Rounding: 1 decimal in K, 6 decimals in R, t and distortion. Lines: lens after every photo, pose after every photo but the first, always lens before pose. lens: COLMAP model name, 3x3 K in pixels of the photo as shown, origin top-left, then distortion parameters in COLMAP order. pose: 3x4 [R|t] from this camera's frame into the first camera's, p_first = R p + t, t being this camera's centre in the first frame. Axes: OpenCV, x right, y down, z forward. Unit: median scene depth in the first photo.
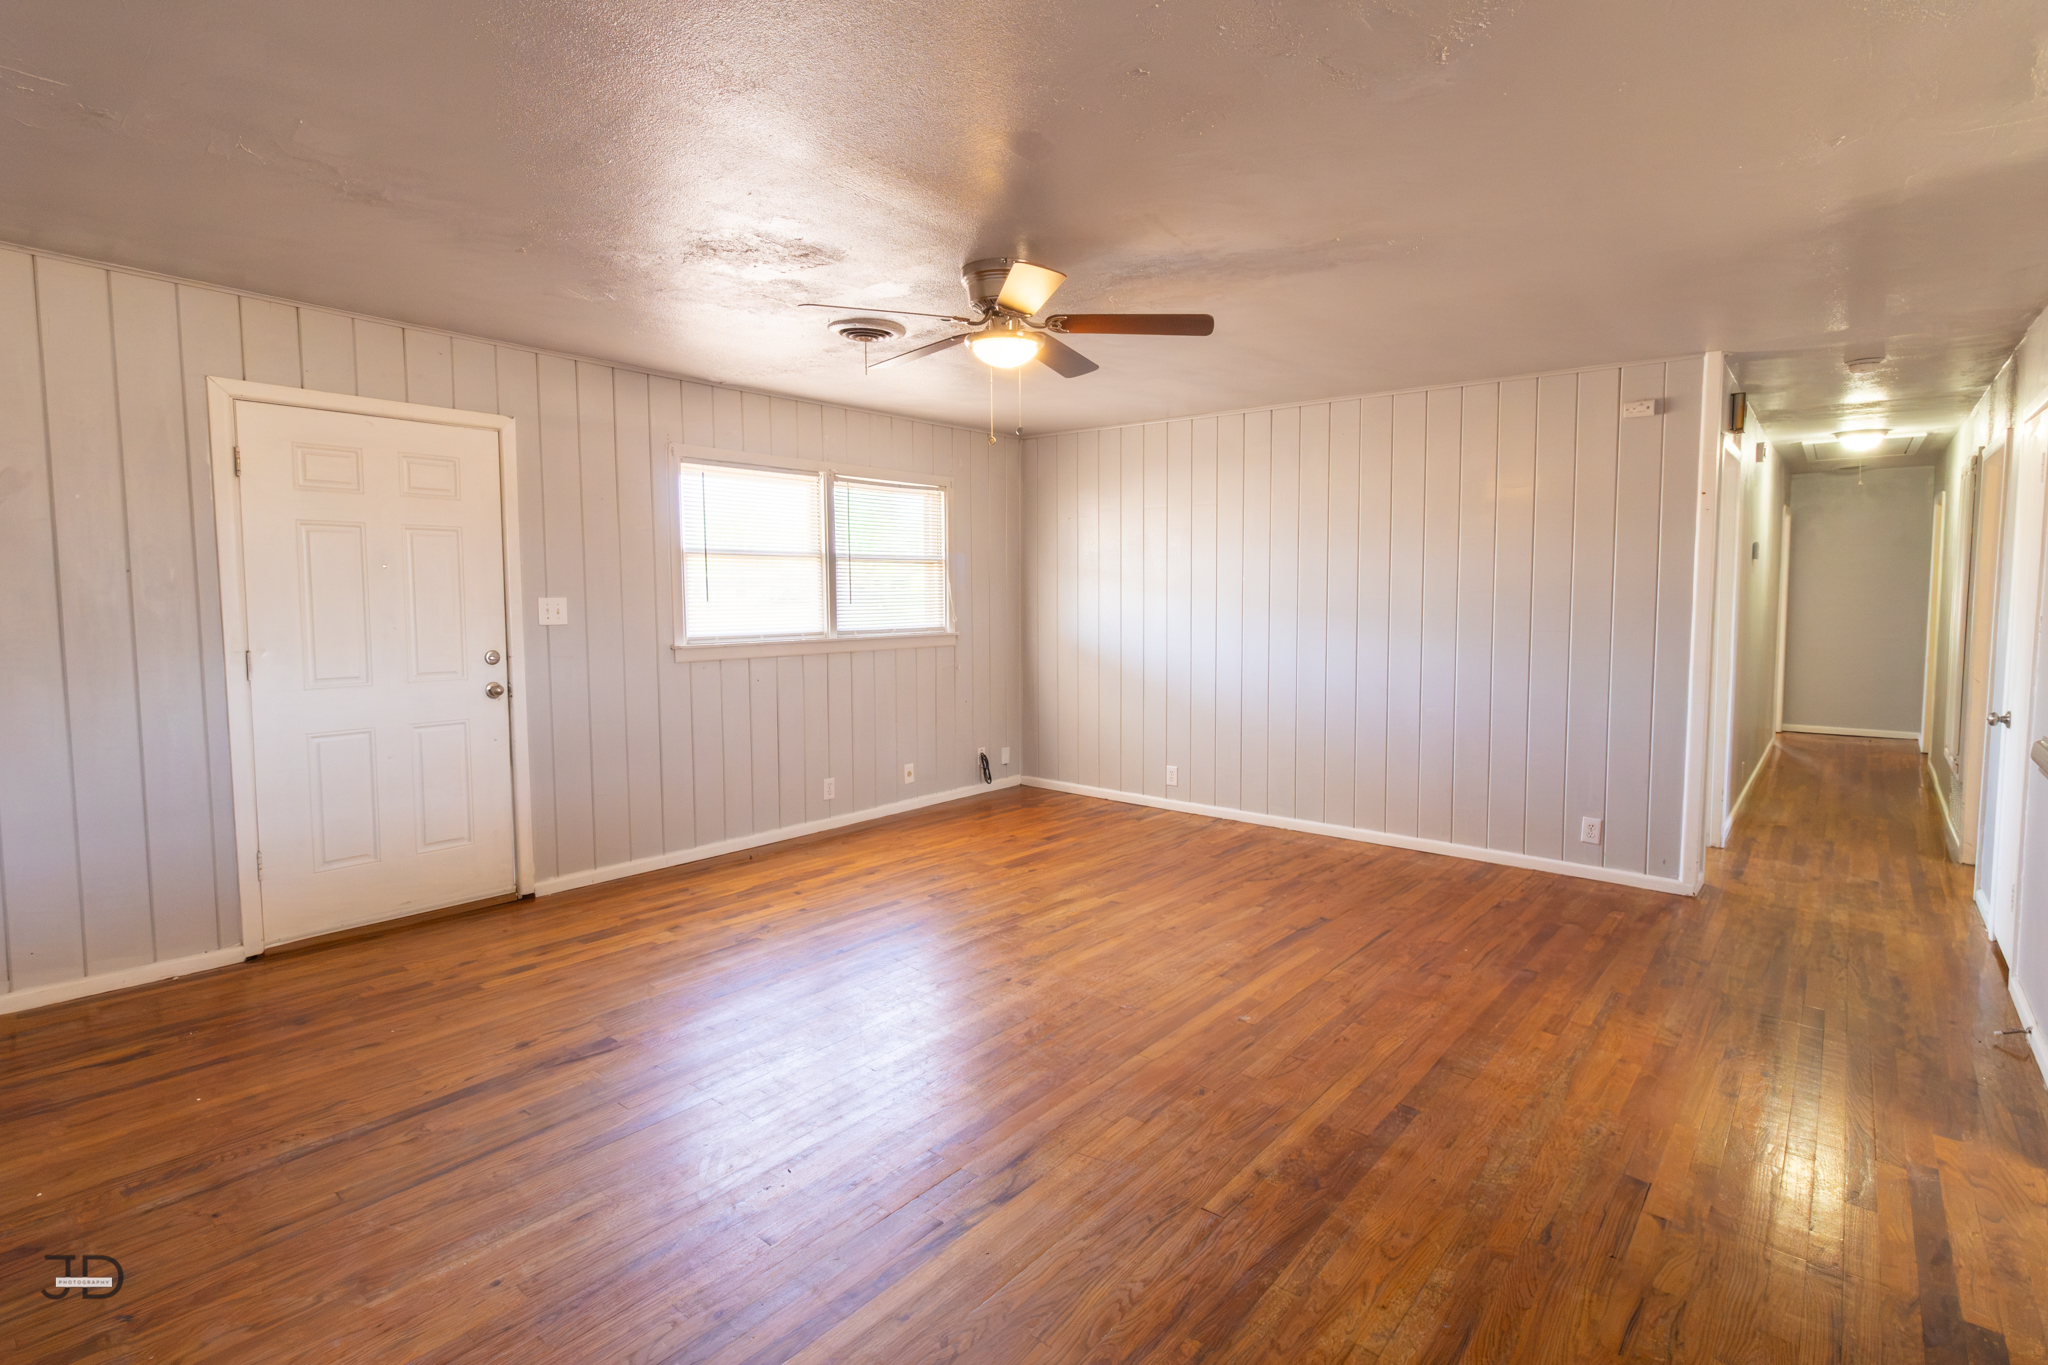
lens RADIAL K [[992.7, 0, 1022.3], [0, 992.7, 675.5], [0, 0, 1]] dist [0.004706, -0.000241]
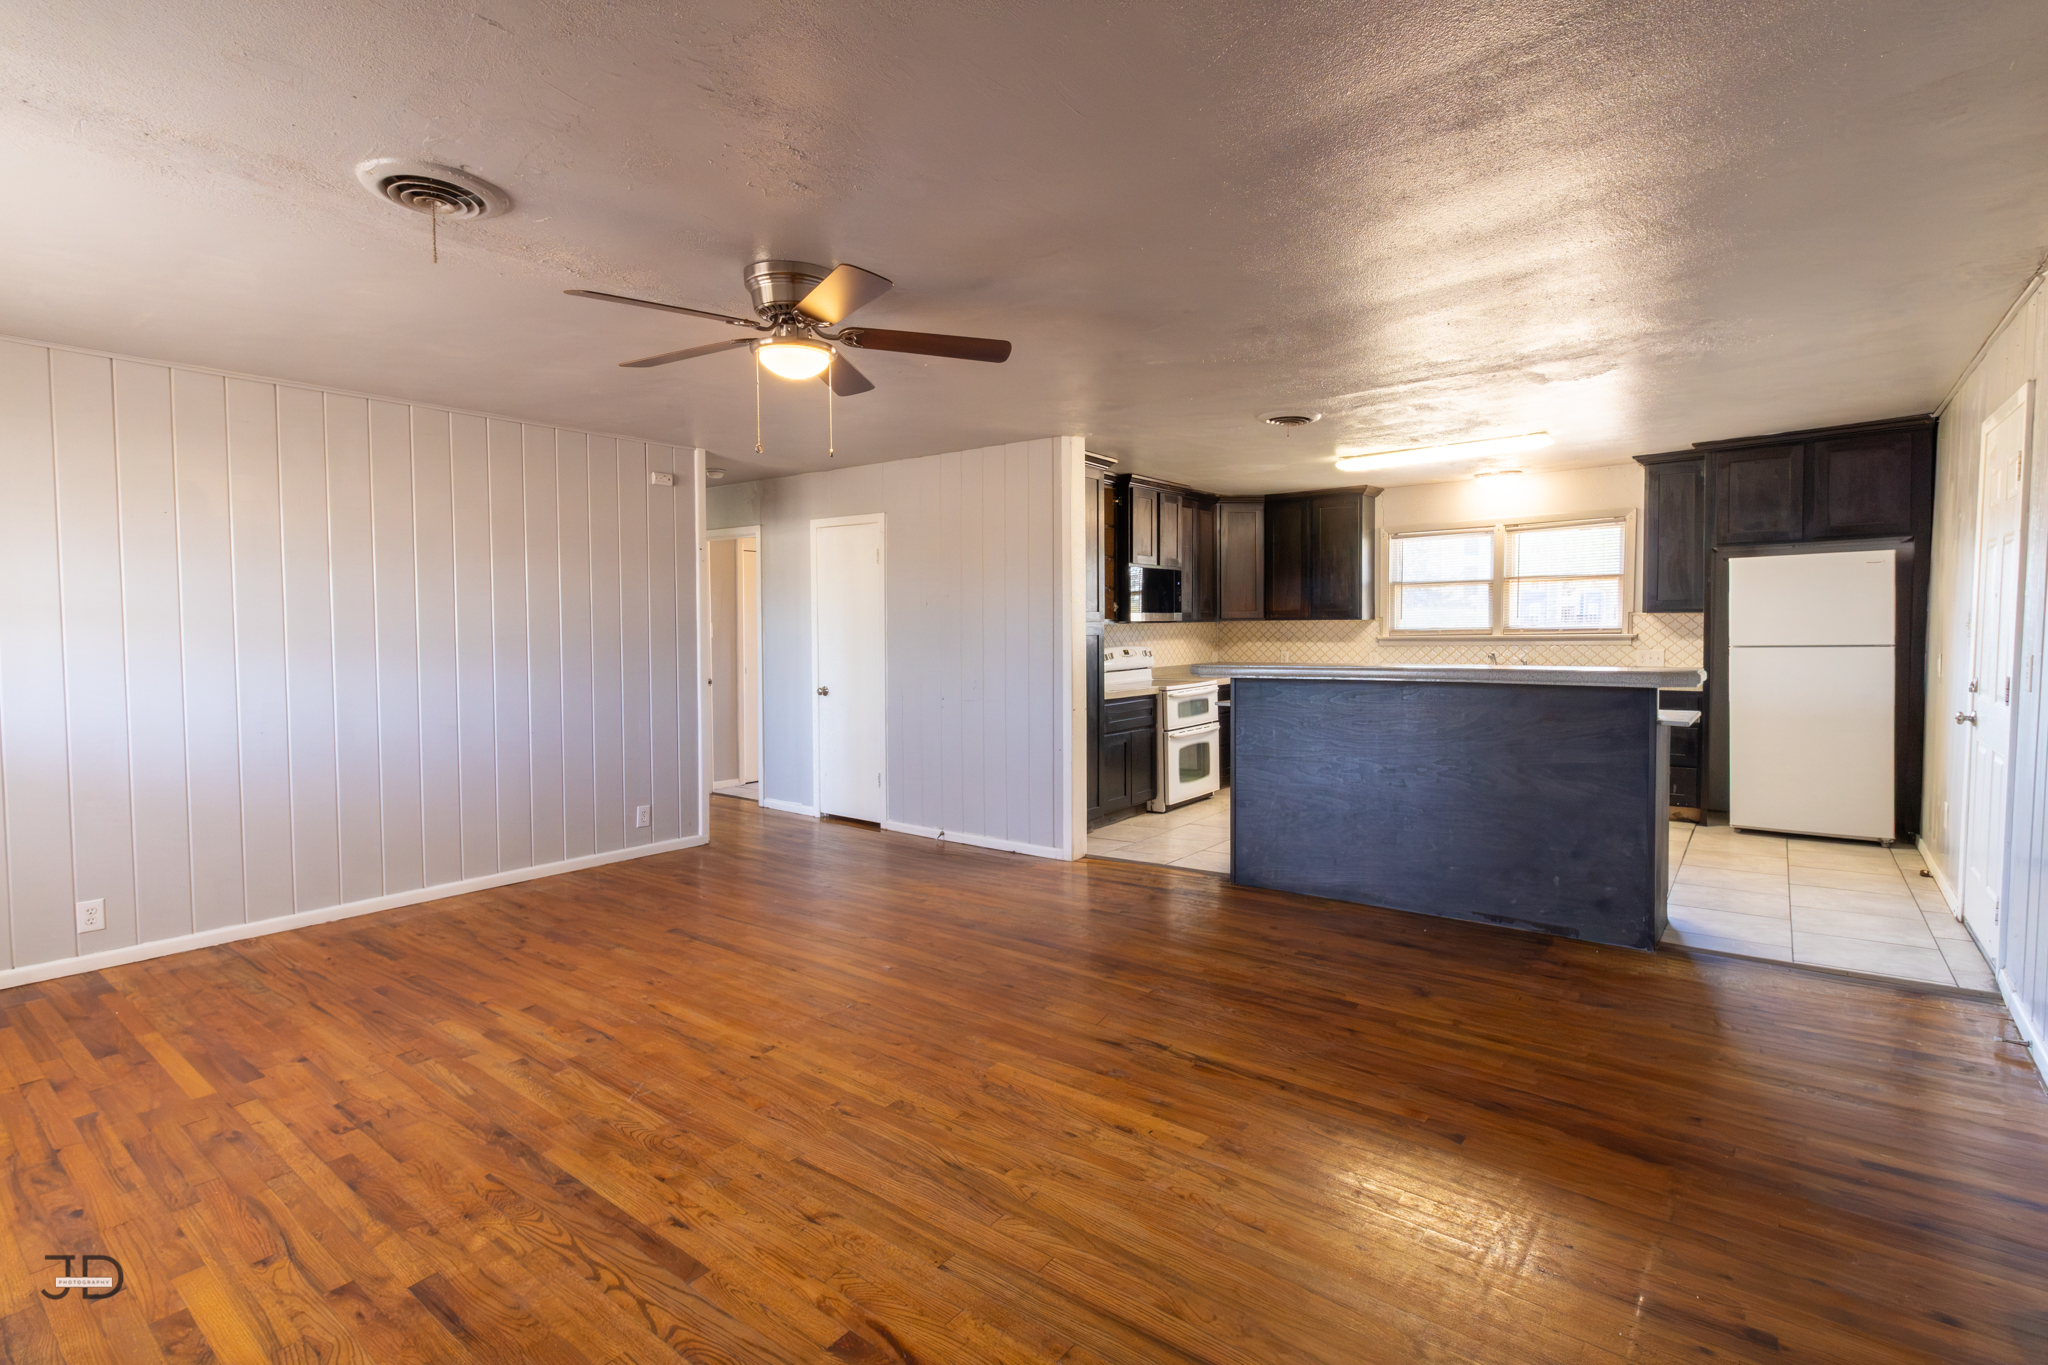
lens RADIAL K [[992.7, 0, 1030.1], [0, 992.7, 668.9], [0, 0, 1]] dist [0.004706, -0.000241]
pose [[-0.049319, -0.045253, 0.997757, -0.687235], [0.091879, 0.994532, 0.049649, -0.042266], [-0.994548, 0.094121, -0.044892, 0.595000]]
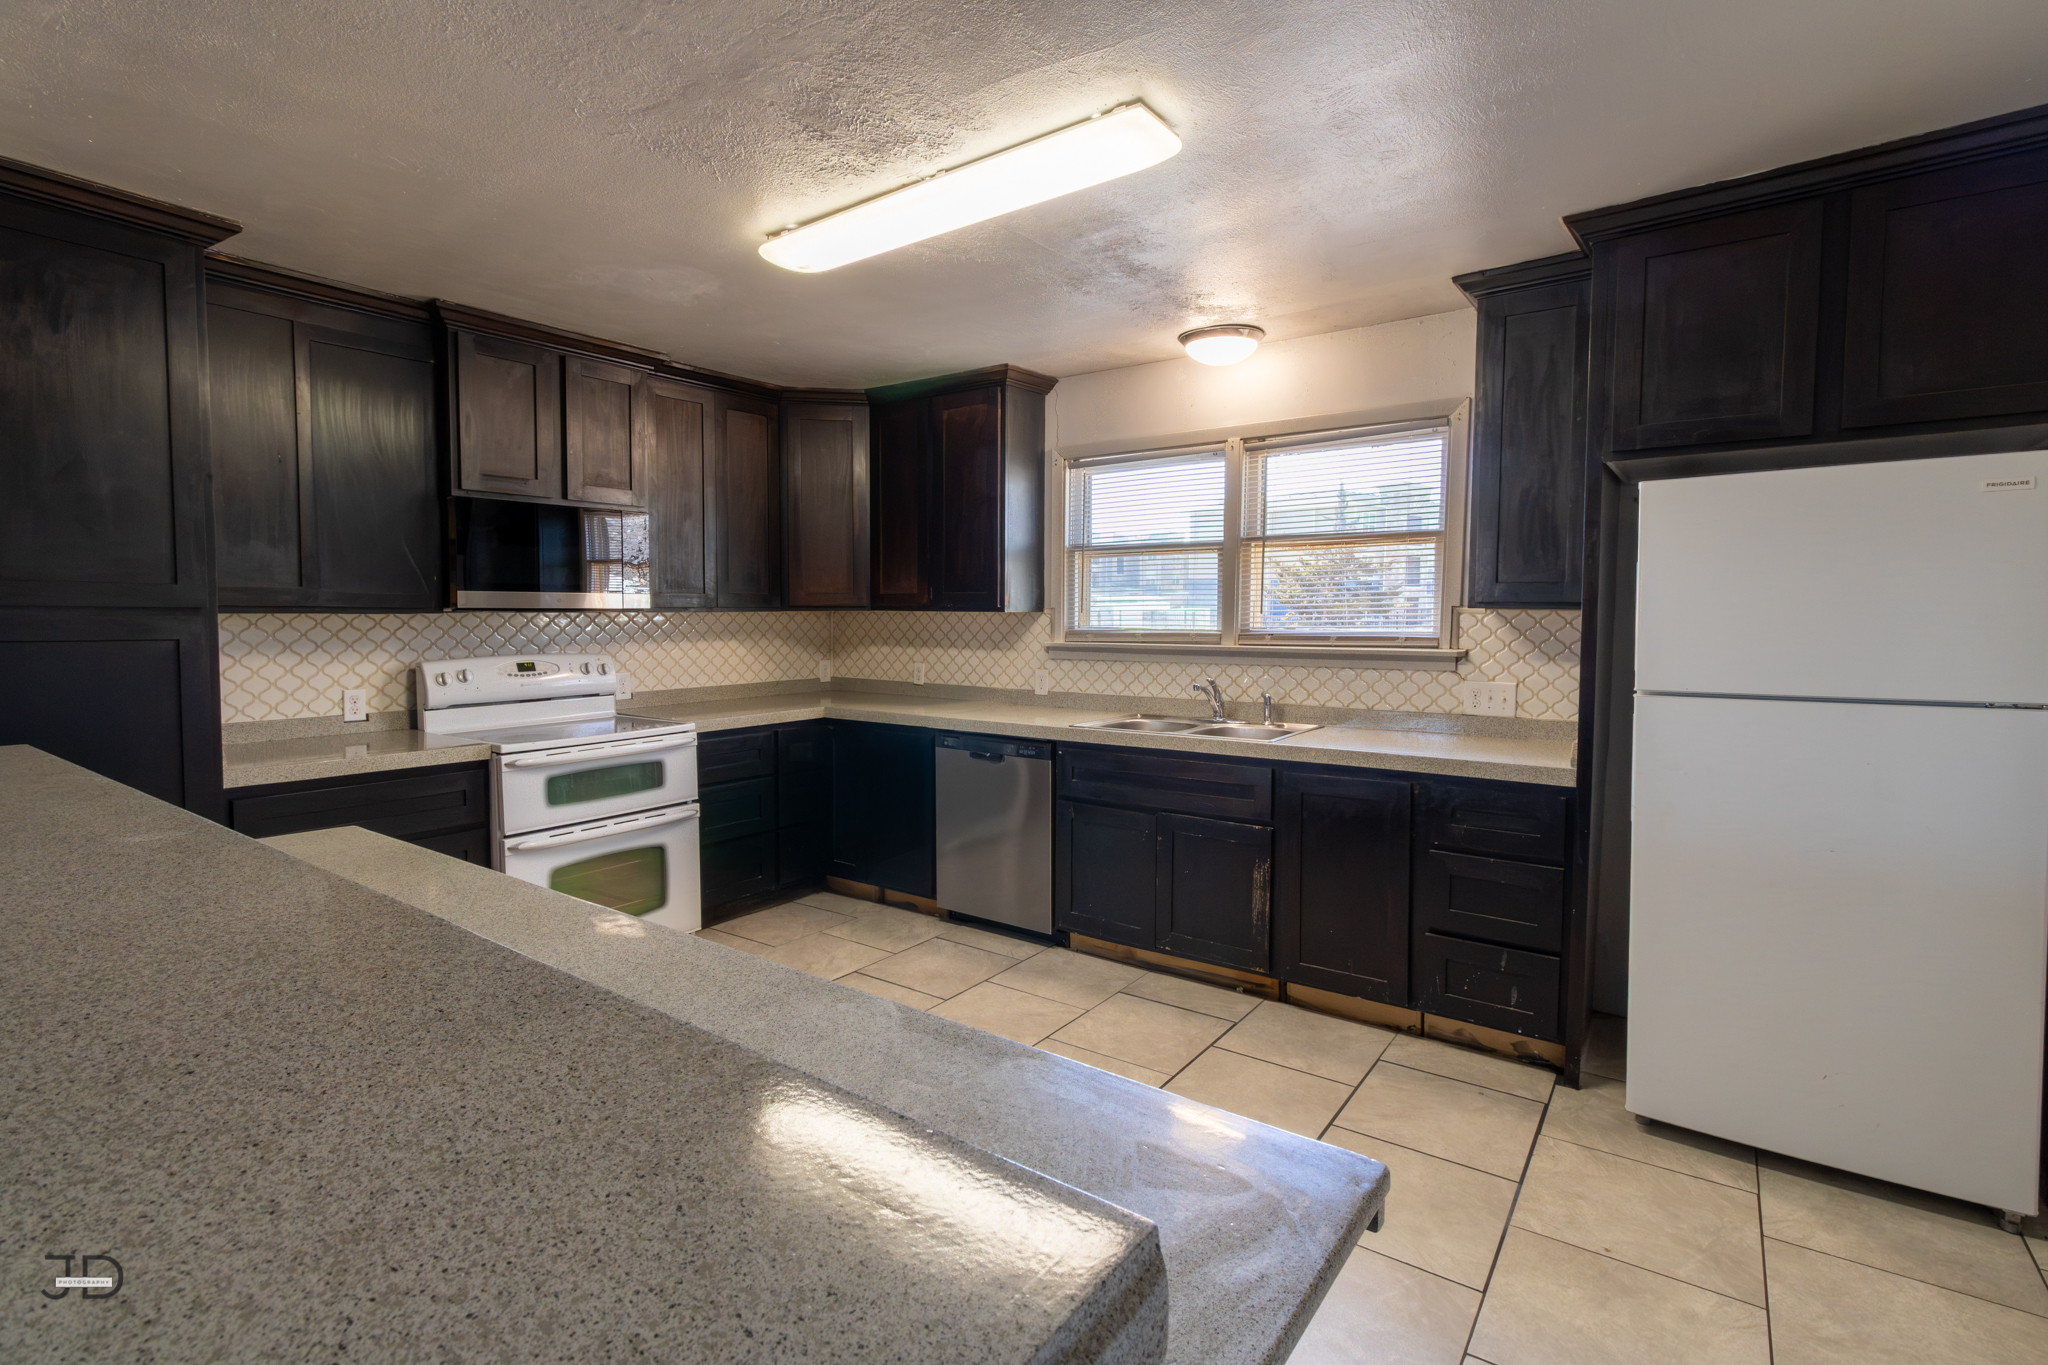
lens RADIAL K [[992.7, 0, 1022.5], [0, 992.7, 668.9], [0, 0, 1]] dist [0.004706, -0.000241]
pose [[-0.083048, -0.062861, 0.994561, -0.399794], [0.076433, 0.994667, 0.069250, -0.025533], [-0.993610, 0.081768, -0.077800, 0.363489]]
